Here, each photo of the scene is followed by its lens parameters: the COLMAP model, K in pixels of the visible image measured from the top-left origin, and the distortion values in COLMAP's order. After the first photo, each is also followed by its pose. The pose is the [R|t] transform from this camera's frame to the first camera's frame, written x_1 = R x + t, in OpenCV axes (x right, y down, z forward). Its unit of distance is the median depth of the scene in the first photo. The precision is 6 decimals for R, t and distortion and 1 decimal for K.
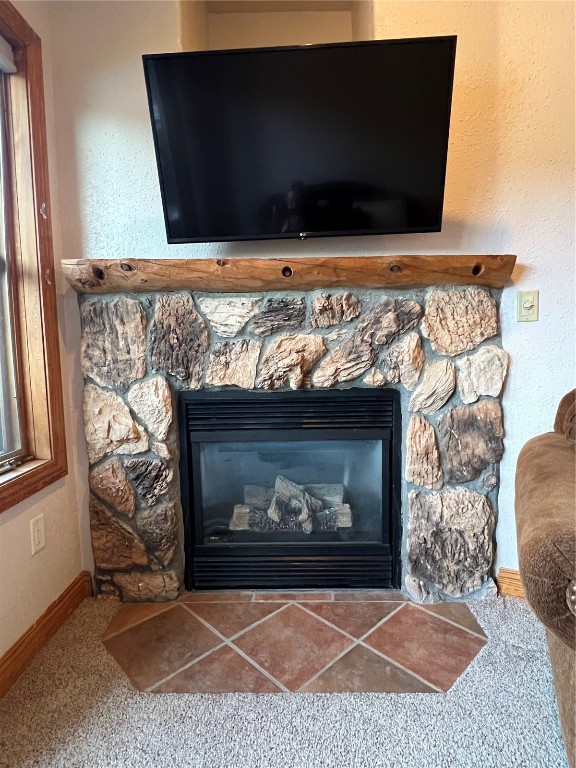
lens RADIAL K [[422.4, 0, 286.8], [0, 422.4, 380.6], [0, 0, 1]] dist [0.000052, 0.000108]
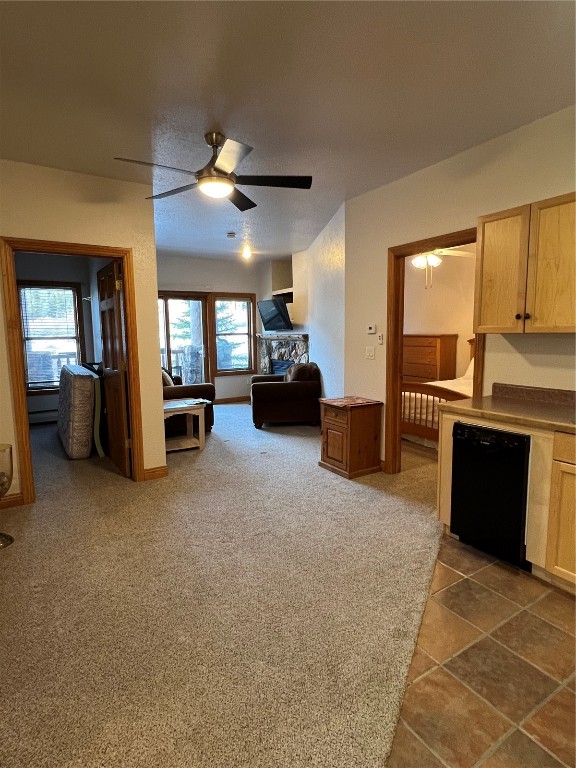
lens RADIAL K [[407.0, 0, 288.2], [0, 407.0, 379.5], [0, 0, 1]] dist [0.000088, -0.000299]
pose [[0.546128, 0.112060, -0.830173, 3.913589], [-0.059030, 0.993697, 0.095300, -0.209664], [0.835619, -0.003041, 0.549301, -1.463596]]
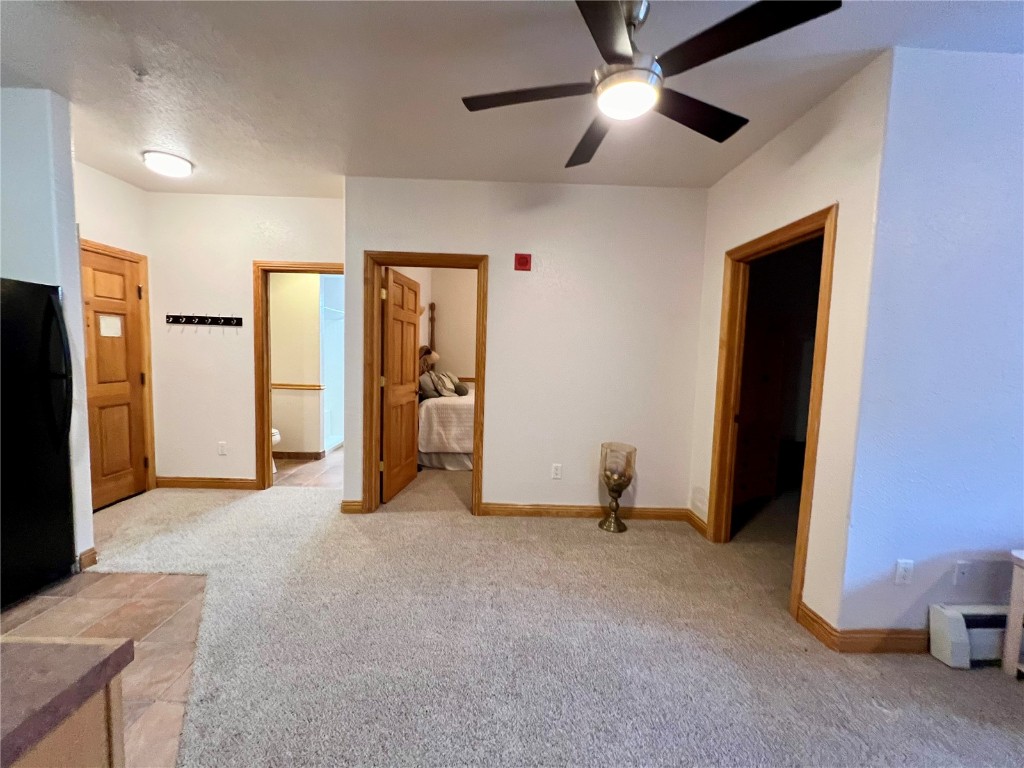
lens RADIAL K [[410.2, 0, 509.0], [0, 410.2, 383.4], [0, 0, 1]] dist [-0.003494, -0.000120]
pose [[-0.999303, -0.004917, -0.037003, 2.553216], [-0.010254, 0.989312, 0.145453, -0.290358], [0.035893, 0.145731, -0.988673, 0.290088]]
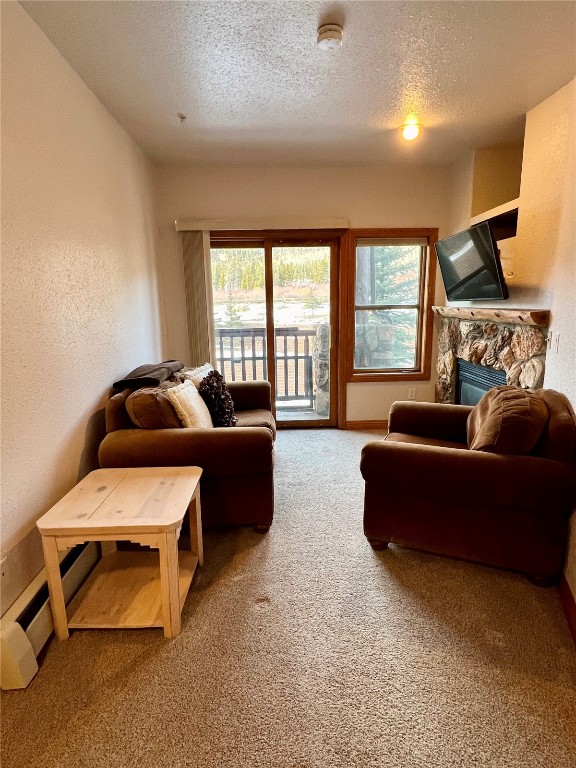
lens RADIAL K [[407.0, 0, 288.2], [0, 407.0, 379.5], [0, 0, 1]] dist [0.000088, -0.000299]
pose [[0.066608, 0.207509, -0.975963, 2.099076], [-0.059871, 0.977204, 0.203686, -0.285807], [0.995981, 0.044865, 0.077513, -0.164996]]
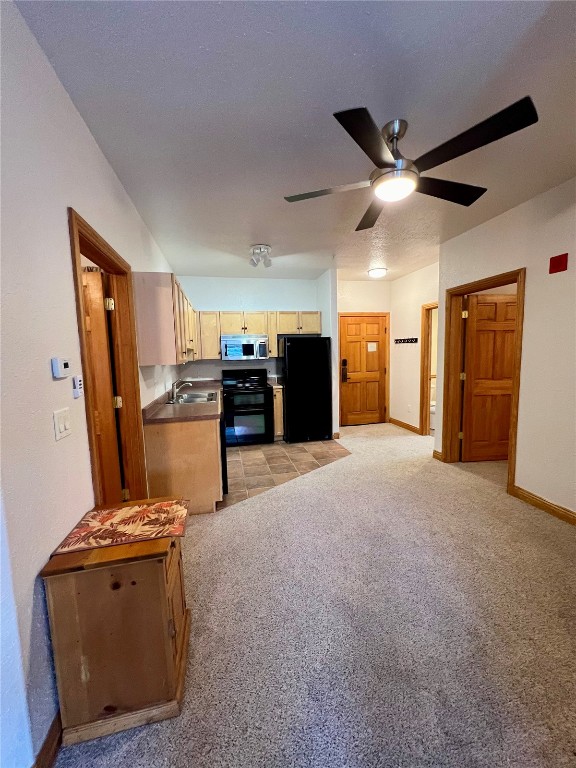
lens RADIAL K [[307.6, 0, 287.7], [0, 307.6, 382.1], [0, 0, 1]] dist [-0.003494, -0.000120]
pose [[-0.227288, -0.068831, 0.971392, 1.210608], [0.100389, 0.990528, 0.093676, -0.285362], [-0.968639, 0.118809, -0.218225, -0.080564]]
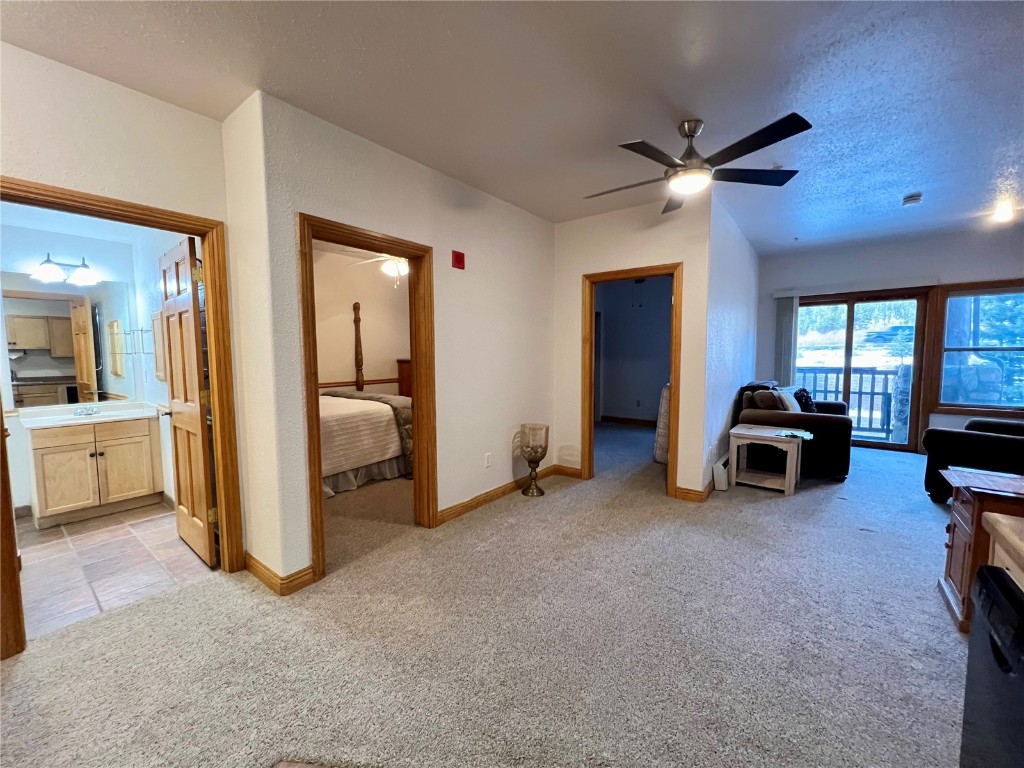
lens RADIAL K [[410.2, 0, 509.0], [0, 410.2, 383.4], [0, 0, 1]] dist [-0.003494, -0.000120]
pose [[-0.597830, 0.087744, -0.796806, 3.912675], [-0.037265, 0.989875, 0.136964, -0.273986], [0.800756, 0.111574, -0.588507, -0.333182]]
